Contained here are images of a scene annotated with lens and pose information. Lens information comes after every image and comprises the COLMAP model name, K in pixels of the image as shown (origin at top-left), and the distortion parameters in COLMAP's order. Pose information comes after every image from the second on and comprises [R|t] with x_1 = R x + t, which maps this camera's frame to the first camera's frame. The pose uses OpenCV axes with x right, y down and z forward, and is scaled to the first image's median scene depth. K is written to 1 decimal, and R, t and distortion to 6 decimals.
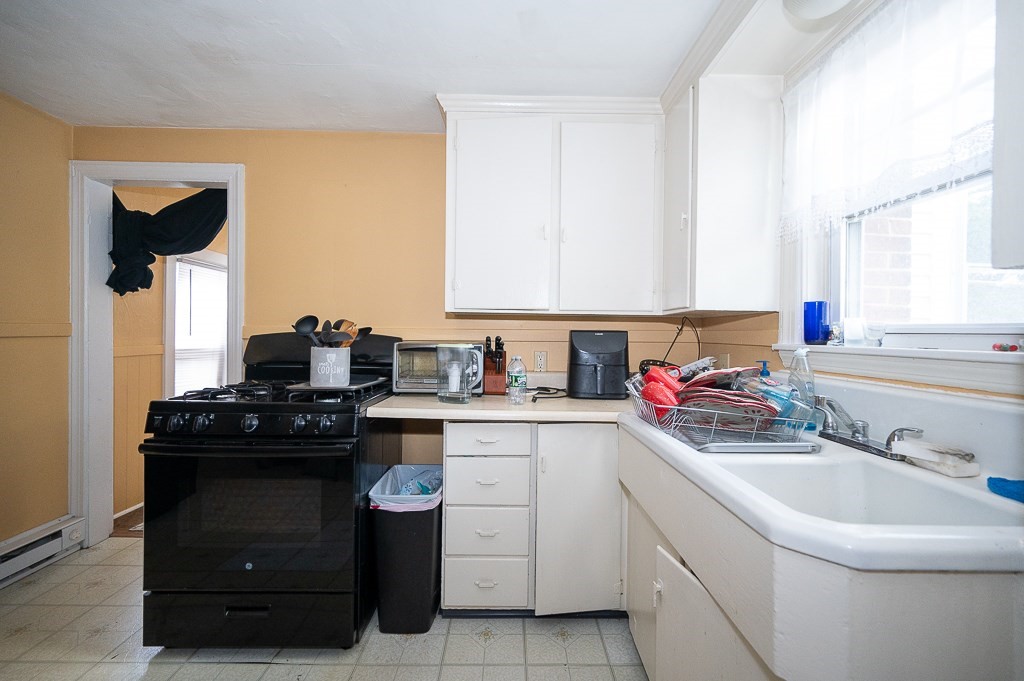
lens RADIAL K [[417.4, 0, 514.0], [0, 417.4, 337.0], [0, 0, 1]] dist [-0.000530, -0.000002]
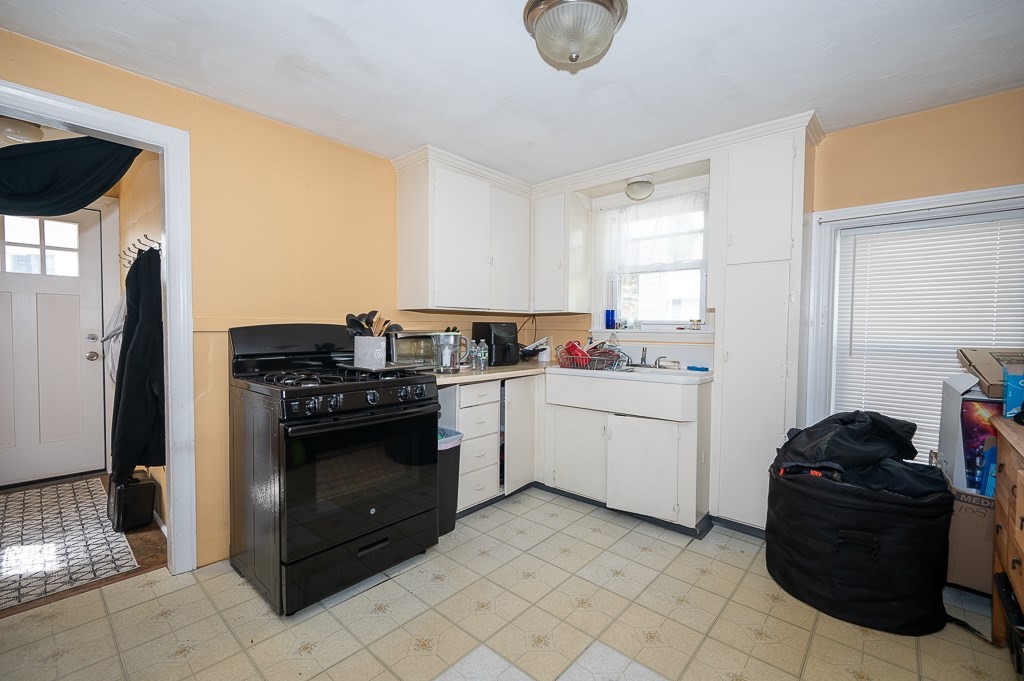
lens RADIAL K [[432.3, 0, 511.2], [0, 432.3, 344.3], [0, 0, 1]] dist [-0.000288, 0.000561]
pose [[0.678200, -0.037276, 0.733931, -1.165443], [0.009996, 0.999088, 0.041506, -0.001358], [-0.734809, -0.020814, 0.677954, -0.158583]]
